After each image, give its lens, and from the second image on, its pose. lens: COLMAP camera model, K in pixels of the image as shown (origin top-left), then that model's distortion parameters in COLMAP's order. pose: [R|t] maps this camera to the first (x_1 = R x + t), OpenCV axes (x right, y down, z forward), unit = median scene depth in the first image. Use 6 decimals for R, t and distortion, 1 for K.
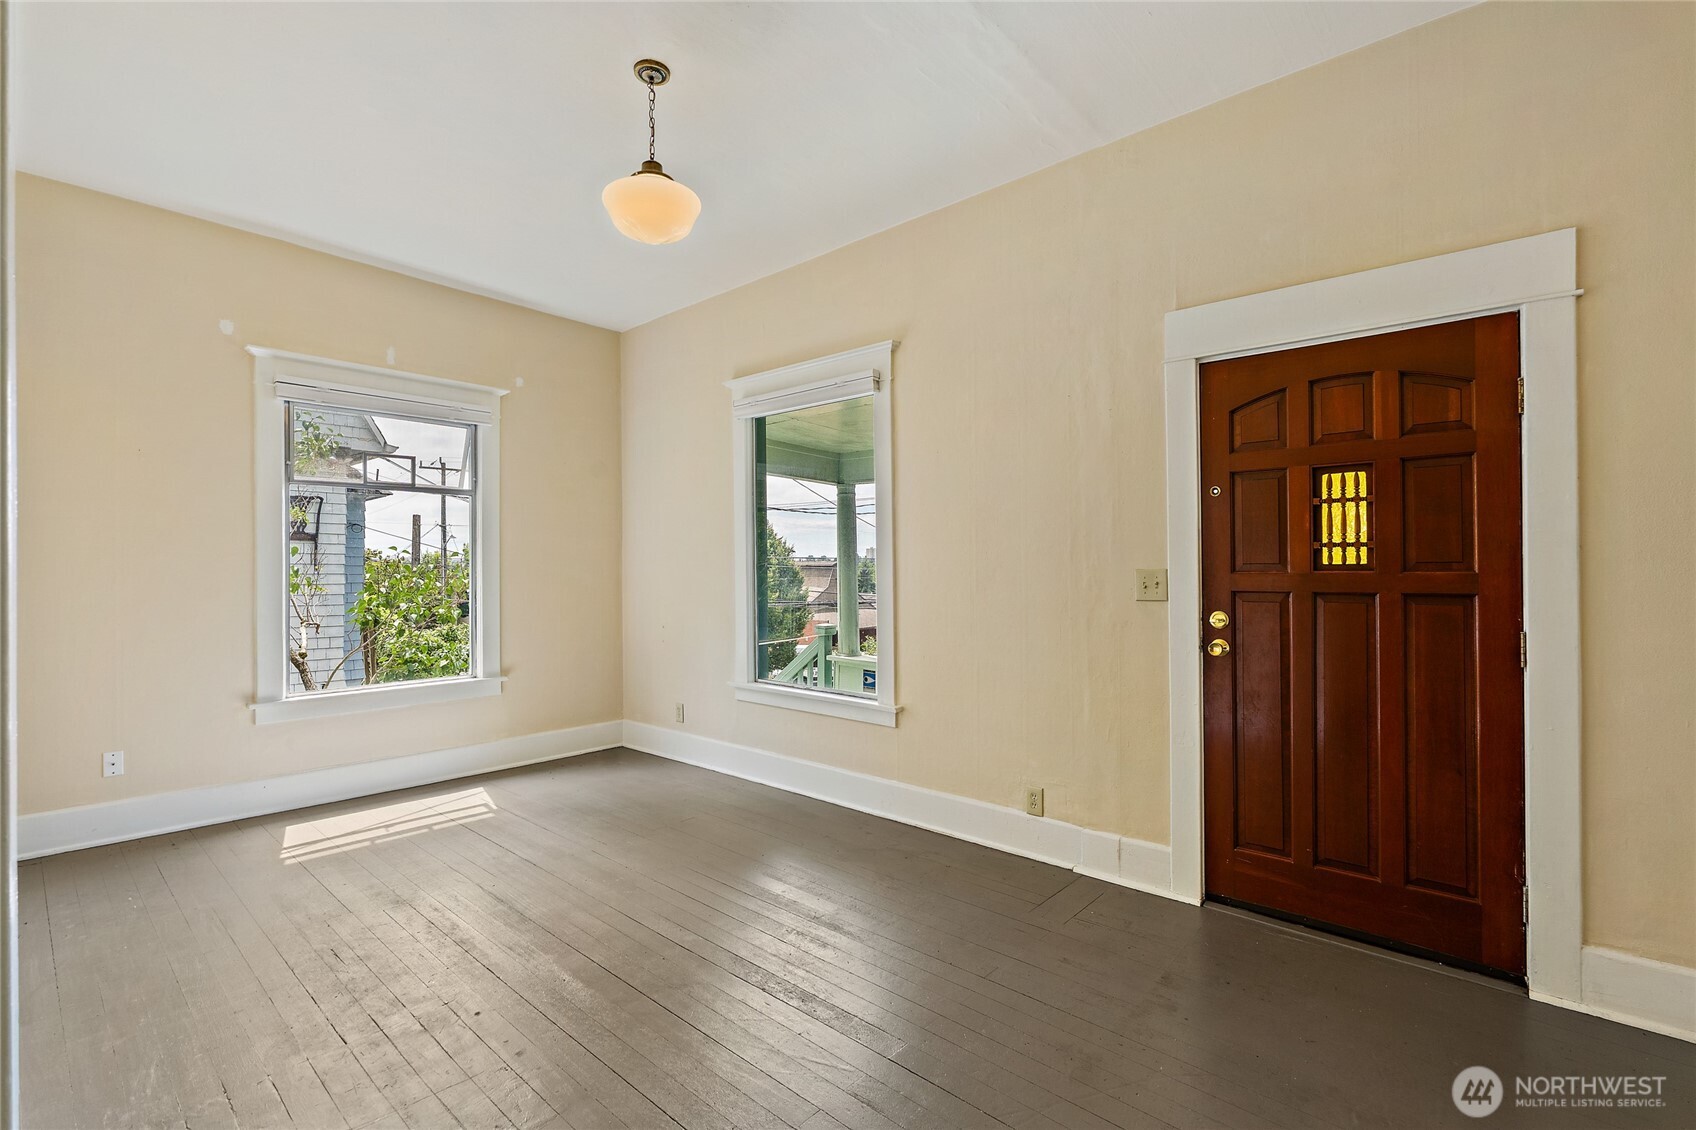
lens RADIAL K [[772.5, 0, 850.1], [0, 772.5, 562.1], [0, 0, 1]] dist [0.002612, -0.000279]
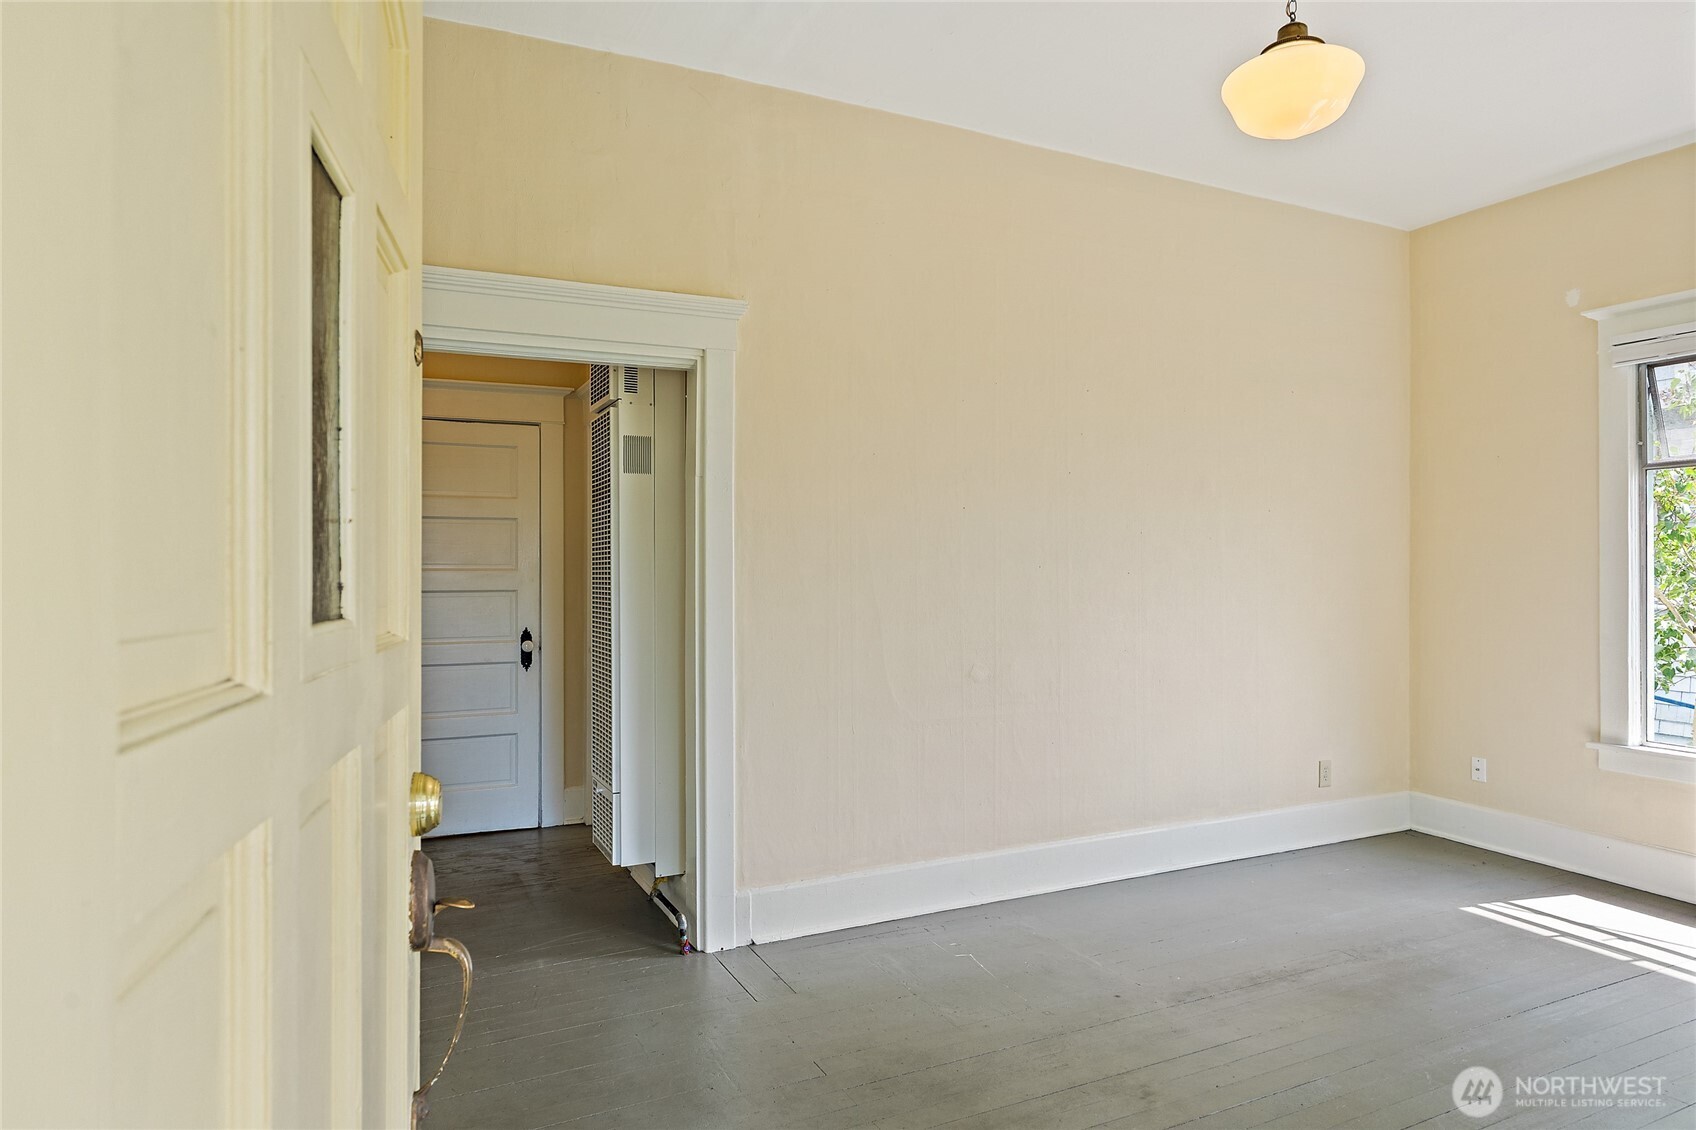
lens RADIAL K [[1044.5, 0, 848.5], [0, 1044.5, 568.8], [0, 0, 1]] dist [0.002548, 0.012185]
pose [[-0.389081, 0.005566, -0.921187, 0.597597], [0.006373, 0.999974, 0.003351, -0.011791], [0.921182, -0.004567, -0.389106, 0.729275]]
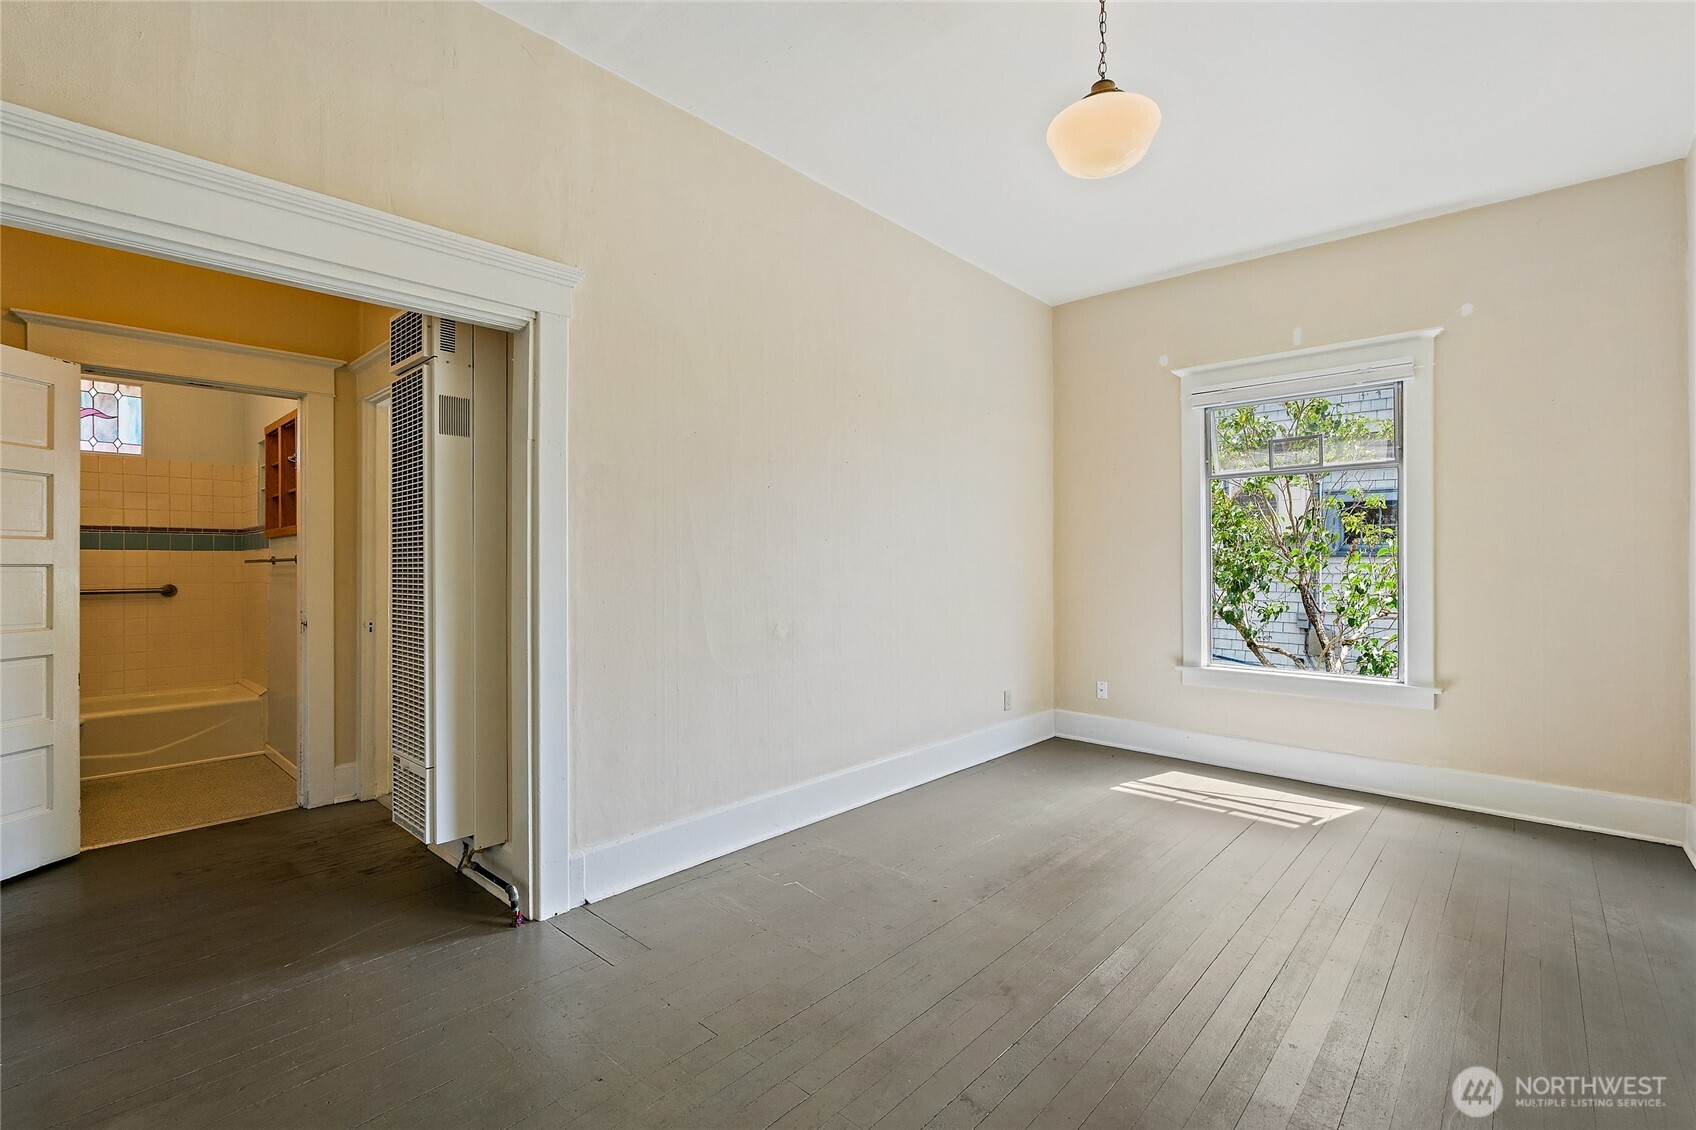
lens RADIAL K [[772.5, 0, 855.4], [0, 772.5, 562.3], [0, 0, 1]] dist [0.002612, -0.000279]
pose [[-0.017637, 0.001744, -0.999843, 0.463068], [0.005142, 0.999985, 0.001653, 0.017800], [0.999831, -0.005112, -0.017646, 0.535225]]
